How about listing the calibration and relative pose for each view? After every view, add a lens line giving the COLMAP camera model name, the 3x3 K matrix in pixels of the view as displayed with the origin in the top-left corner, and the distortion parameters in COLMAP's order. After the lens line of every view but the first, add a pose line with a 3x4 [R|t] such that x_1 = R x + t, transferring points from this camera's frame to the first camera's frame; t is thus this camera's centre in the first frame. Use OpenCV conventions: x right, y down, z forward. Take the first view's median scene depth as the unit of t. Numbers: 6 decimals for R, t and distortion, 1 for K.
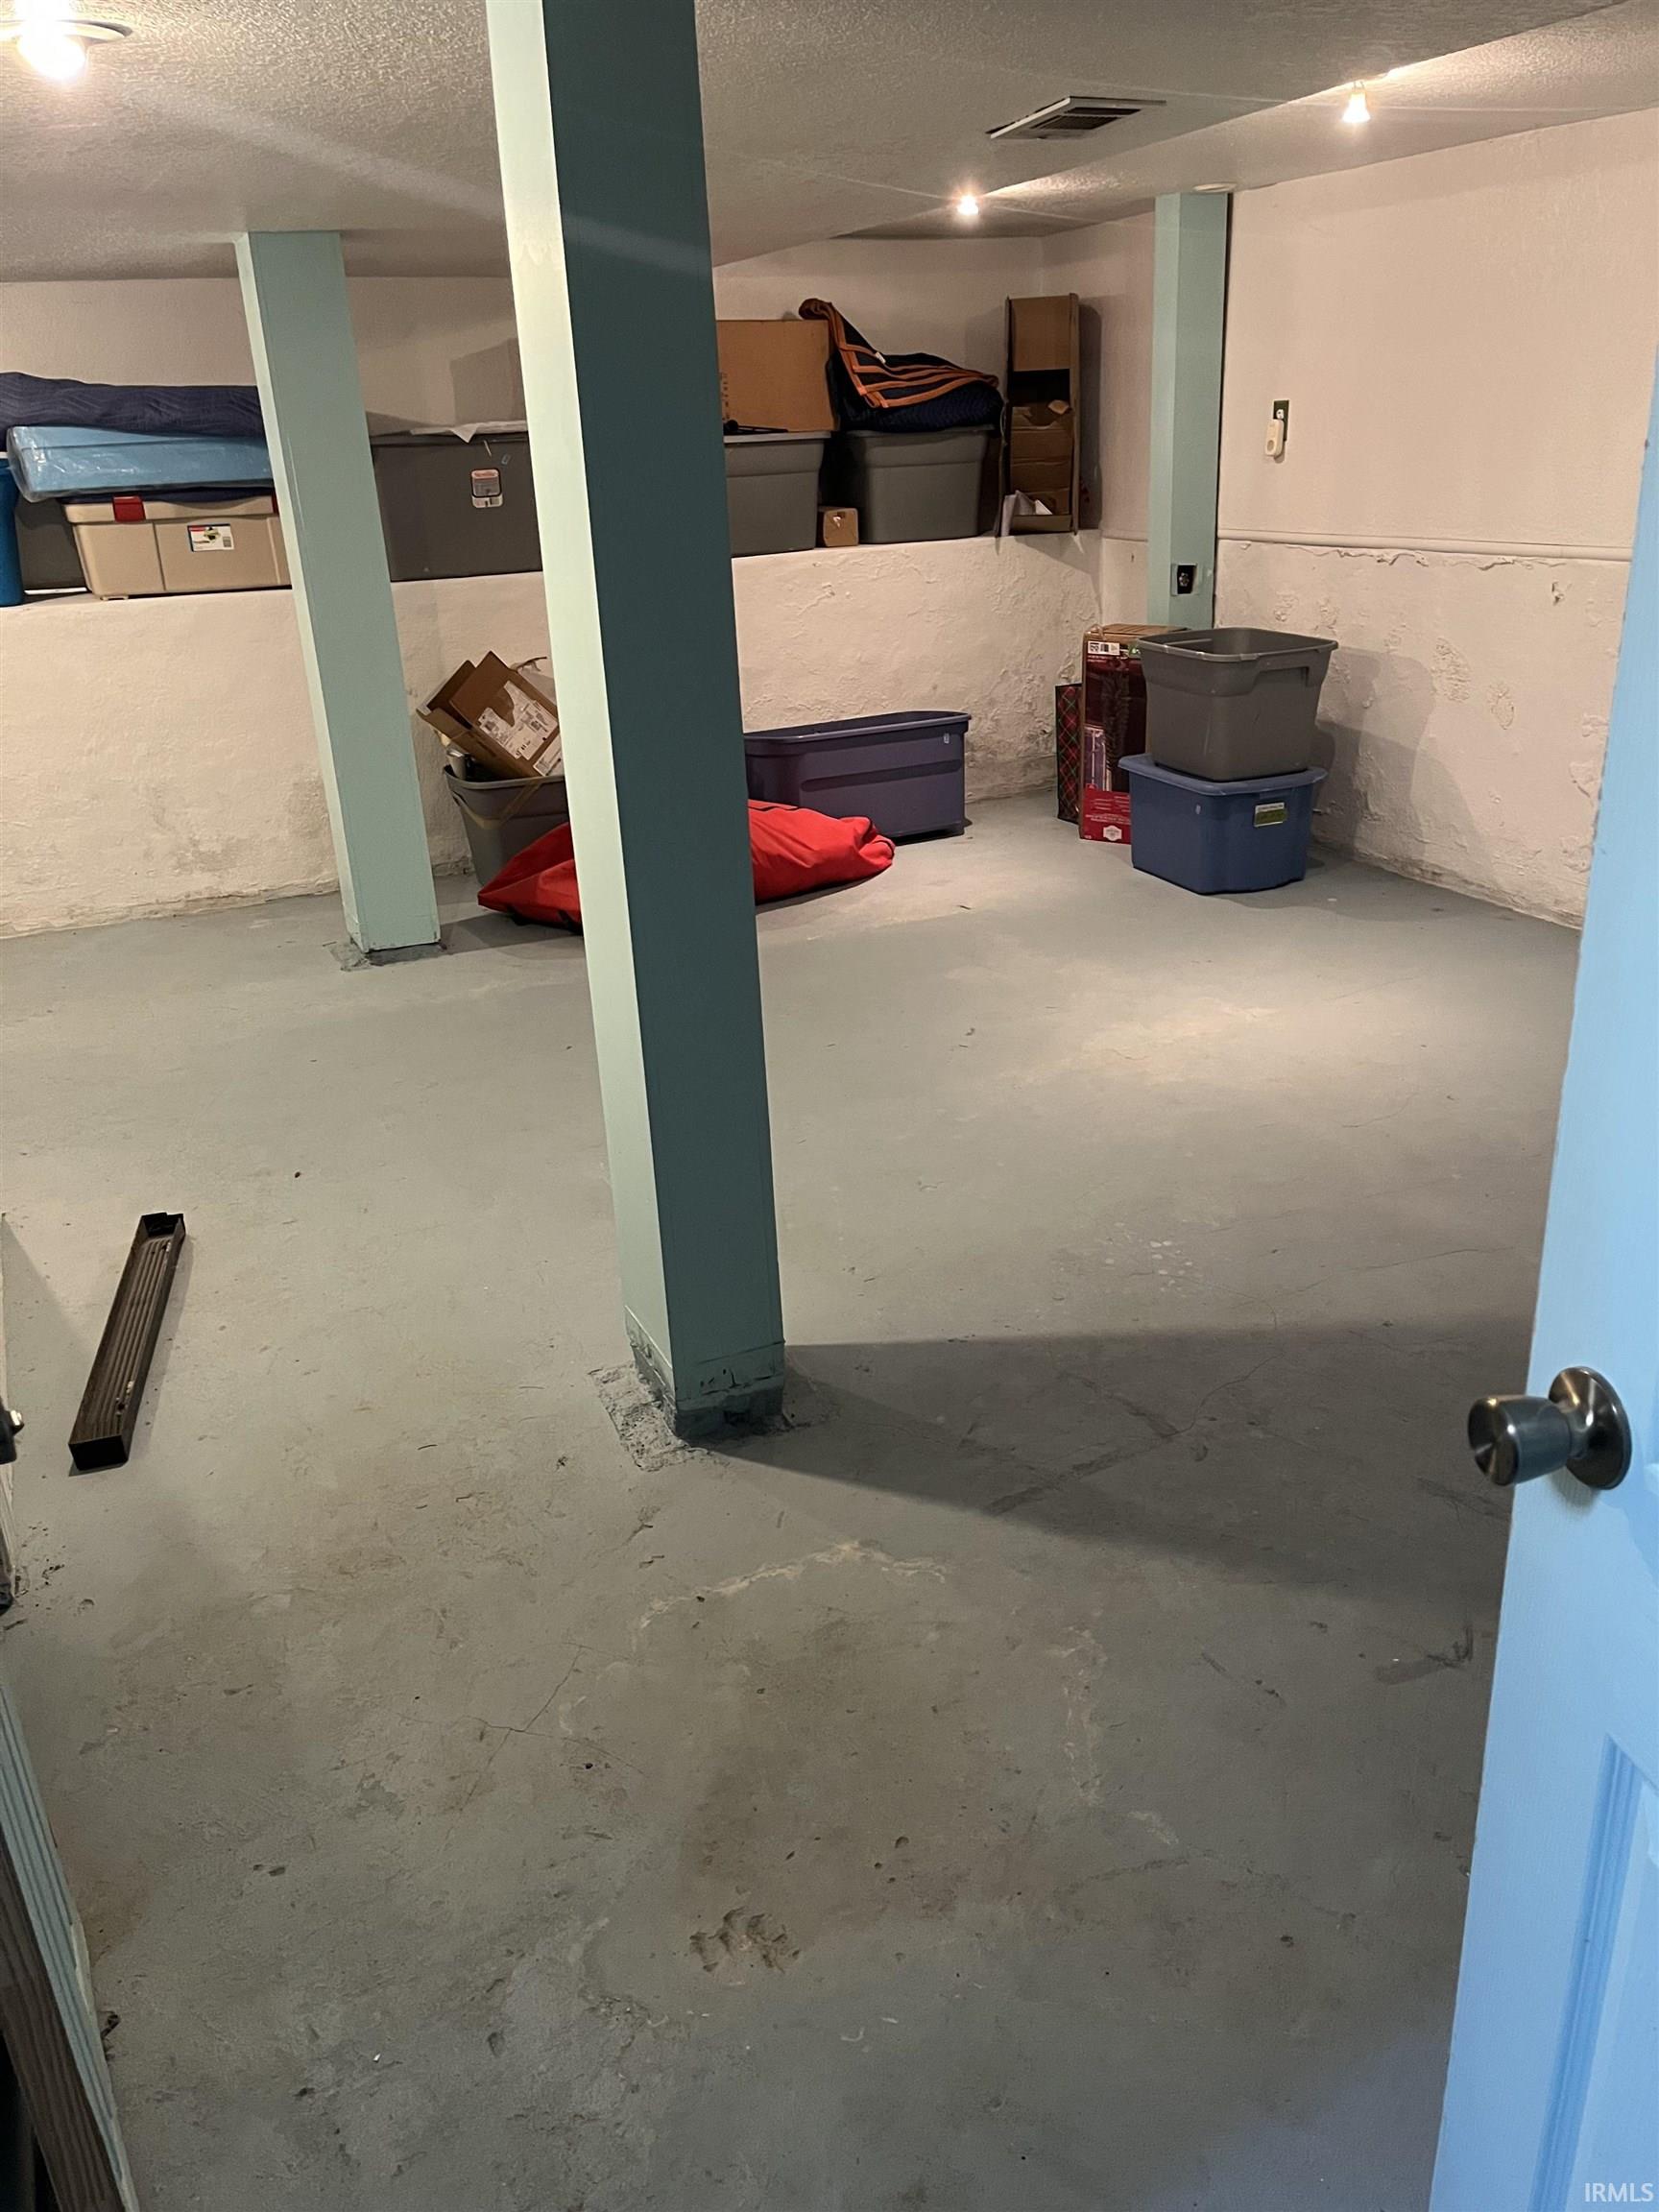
lens RADIAL K [[1669.3, 0, 848.8], [0, 1669.3, 1104.0], [0, 0, 1]] dist [0.066353, -0.097502]
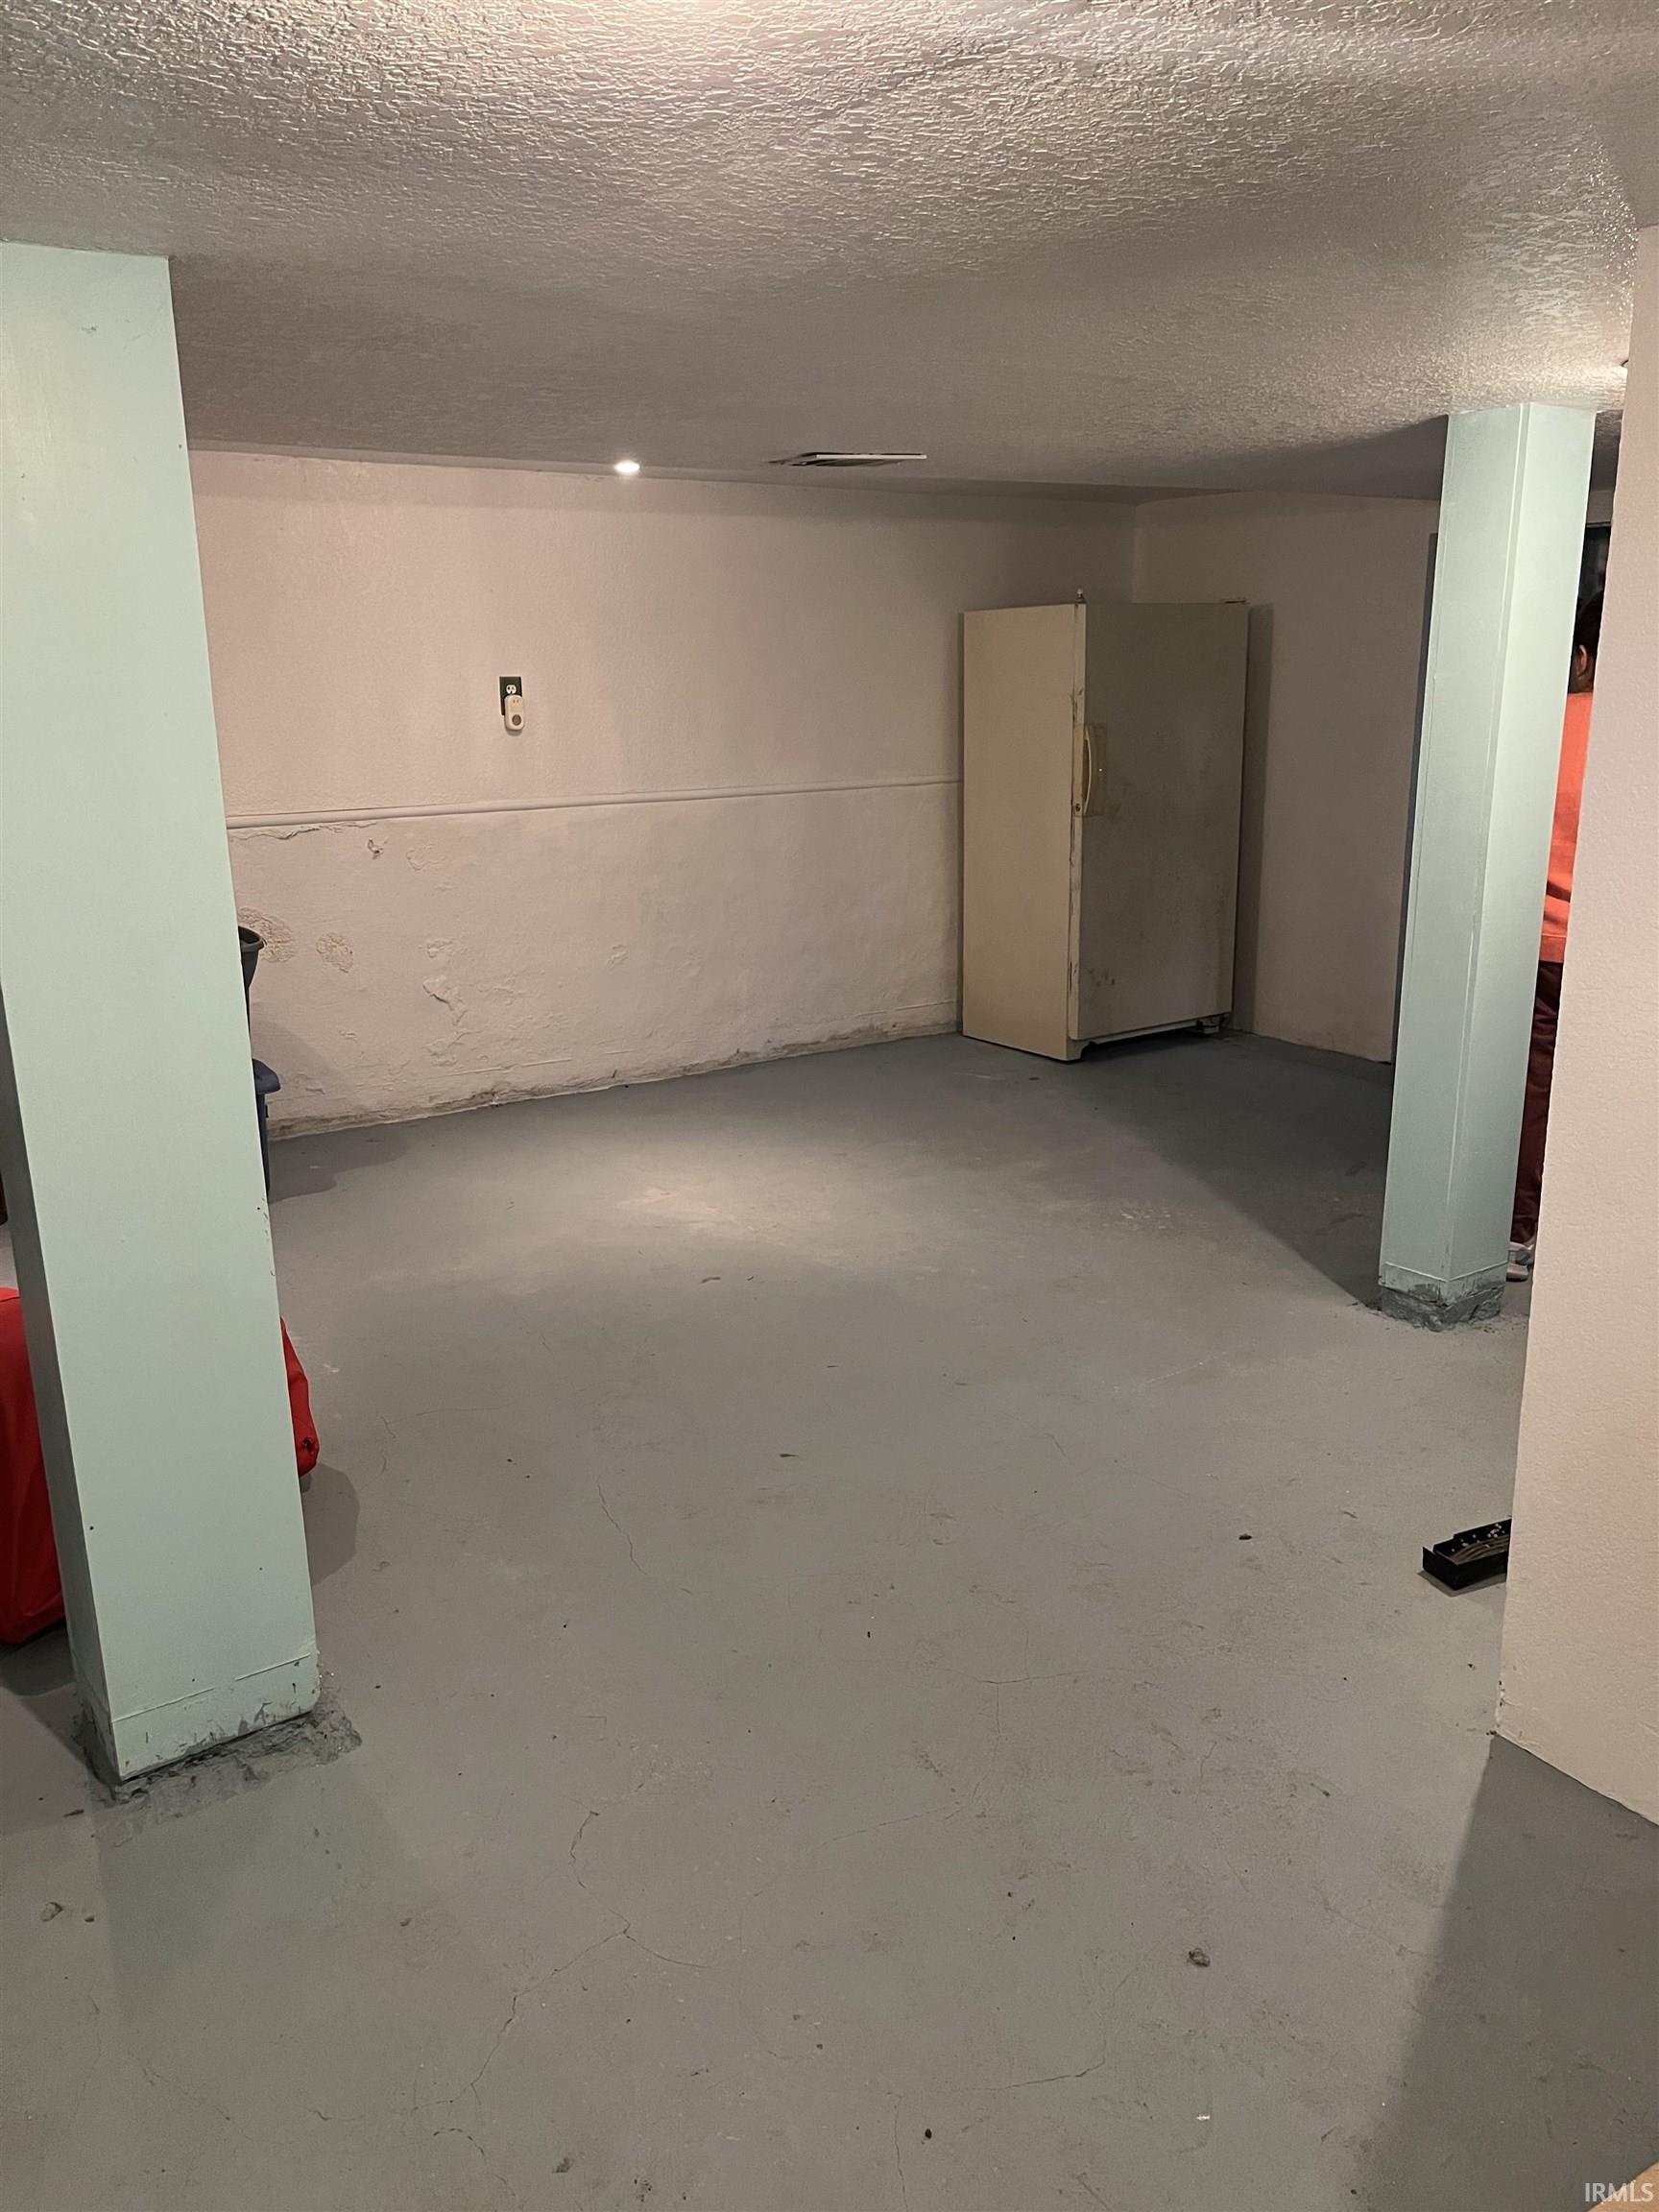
lens RADIAL K [[1669.3, 0, 835.6], [0, 1669.3, 1111.9], [0, 0, 1]] dist [0.066353, -0.097502]
pose [[-0.189850, -0.211836, 0.958688, -0.680111], [0.382007, 0.883567, 0.270886, -0.289117], [-0.904449, 0.417653, -0.086822, 0.768684]]
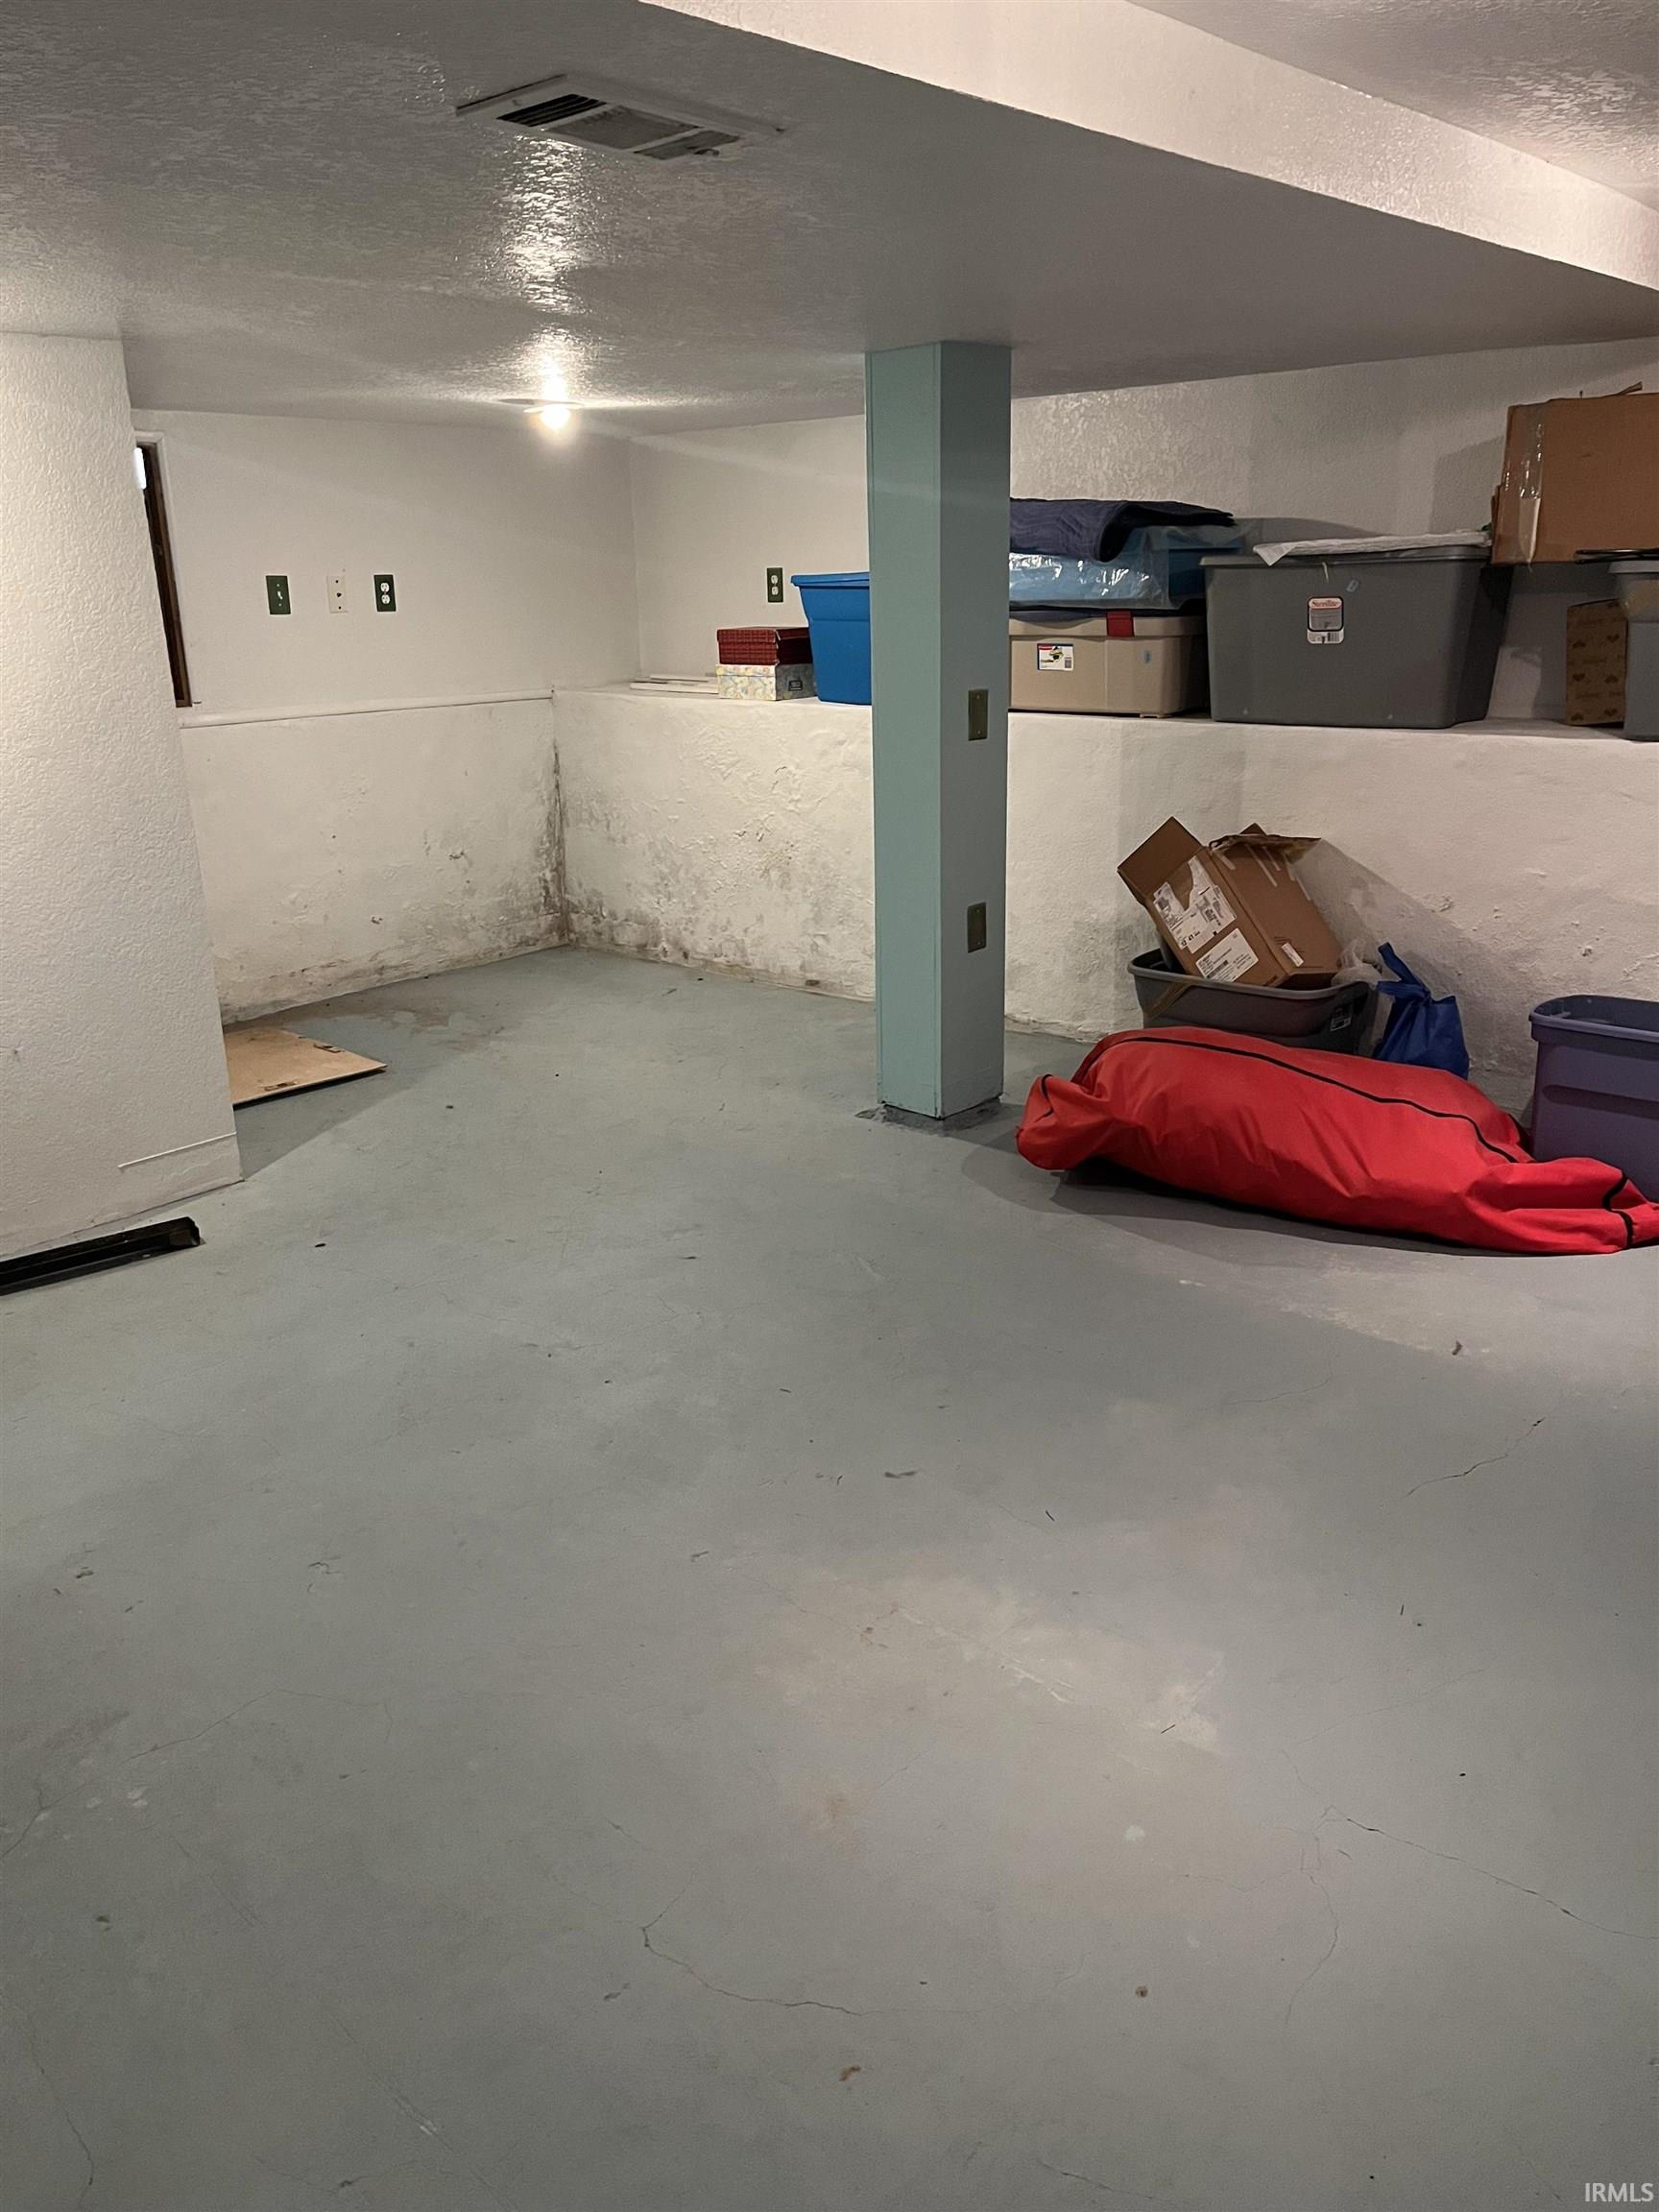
lens RADIAL K [[1669.3, 0, 848.6], [0, 1669.3, 1113.6], [0, 0, 1]] dist [0.066353, -0.097502]
pose [[0.405034, 0.314793, -0.858401, 0.464937], [-0.333553, 0.925028, 0.181840, -0.228755], [0.851287, 0.212671, 0.479668, 0.496784]]
